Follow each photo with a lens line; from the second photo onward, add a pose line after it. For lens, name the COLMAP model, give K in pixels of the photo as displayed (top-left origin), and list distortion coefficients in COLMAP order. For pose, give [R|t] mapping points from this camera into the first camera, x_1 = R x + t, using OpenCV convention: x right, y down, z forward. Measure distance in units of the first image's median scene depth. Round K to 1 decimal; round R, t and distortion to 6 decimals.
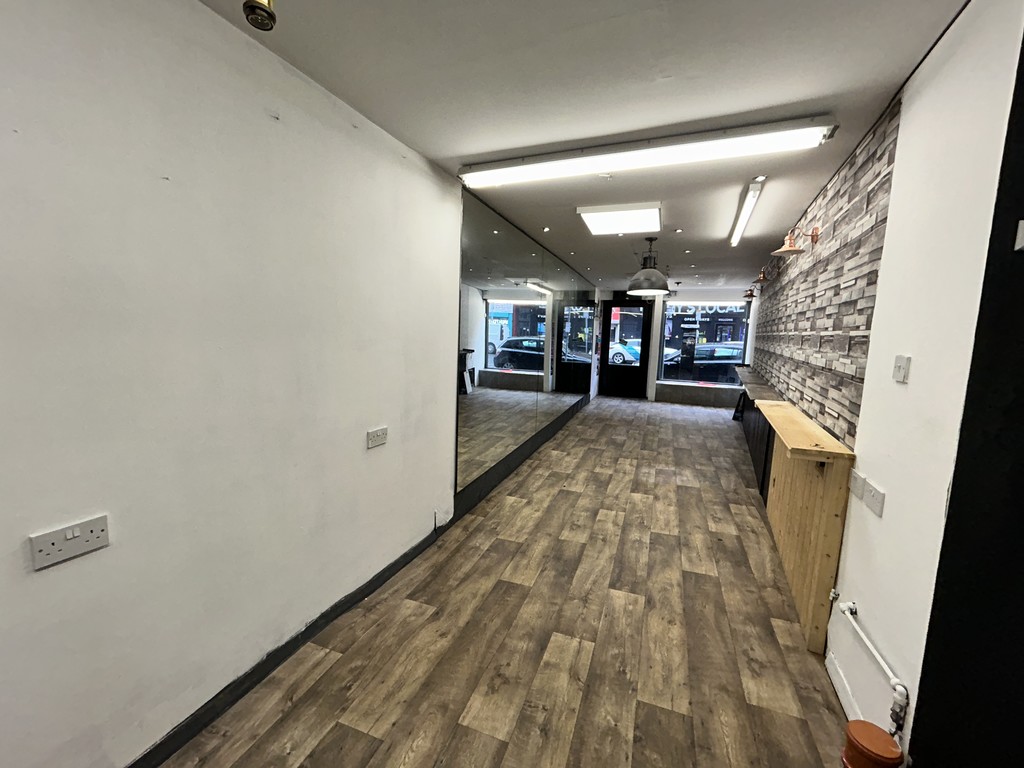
lens RADIAL K [[417.4, 0, 512.2], [0, 417.4, 386.4], [0, 0, 1]] dist [0.001575, 0.001342]
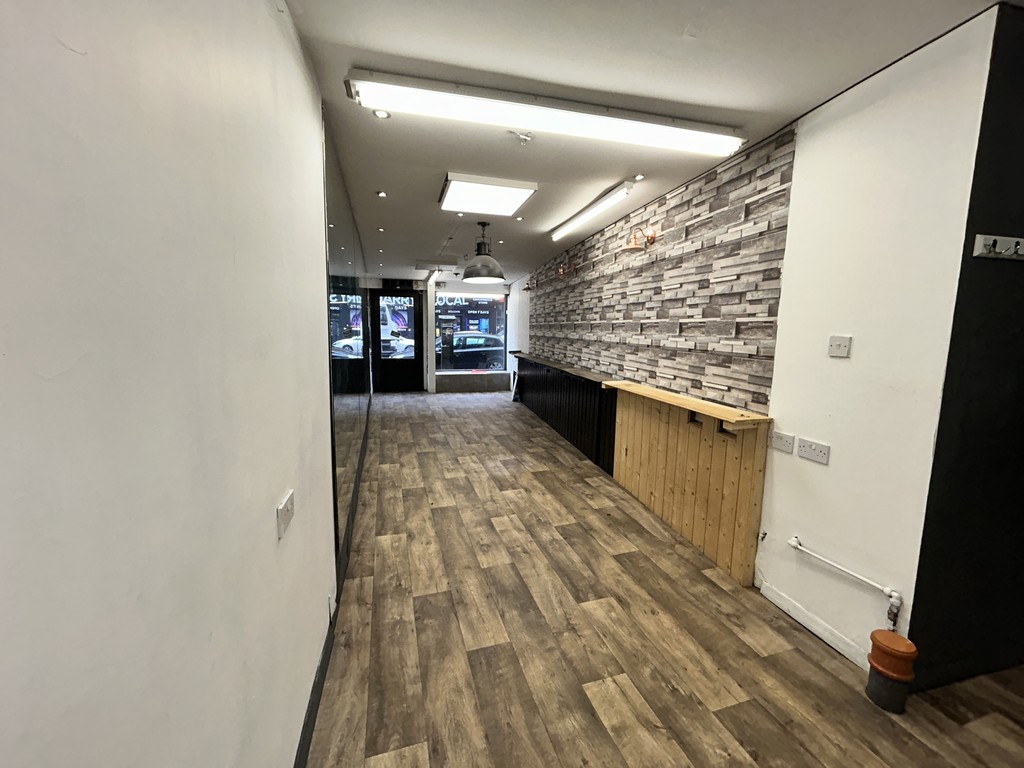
lens RADIAL K [[417.4, 0, 515.4], [0, 417.4, 386.1], [0, 0, 1]] dist [0.001575, 0.001342]
pose [[0.794342, -0.101198, 0.598982, -0.321326], [0.089816, 0.994755, 0.048955, -0.037821], [-0.600794, 0.014911, 0.799265, 0.299960]]
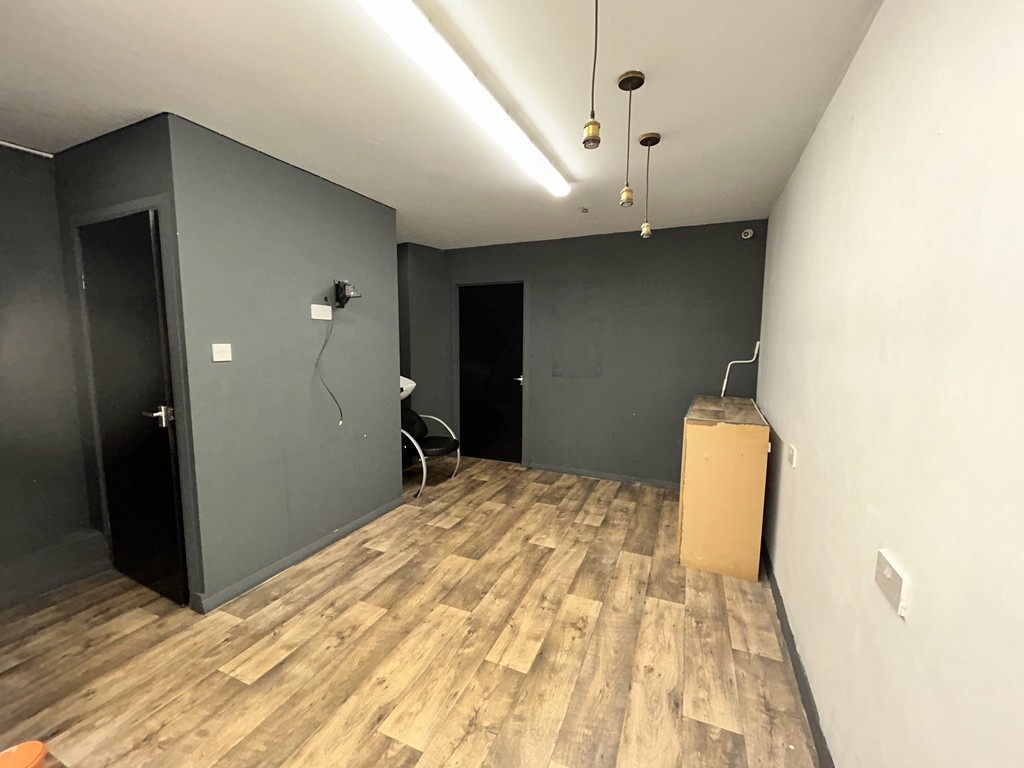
lens RADIAL K [[417.4, 0, 514.2], [0, 417.4, 385.1], [0, 0, 1]] dist [0.001575, 0.001342]
pose [[-0.998718, -0.024750, 0.044159, 0.263879], [-0.013646, 0.971664, 0.235971, -0.212134], [-0.048748, 0.235066, -0.970756, 1.760869]]
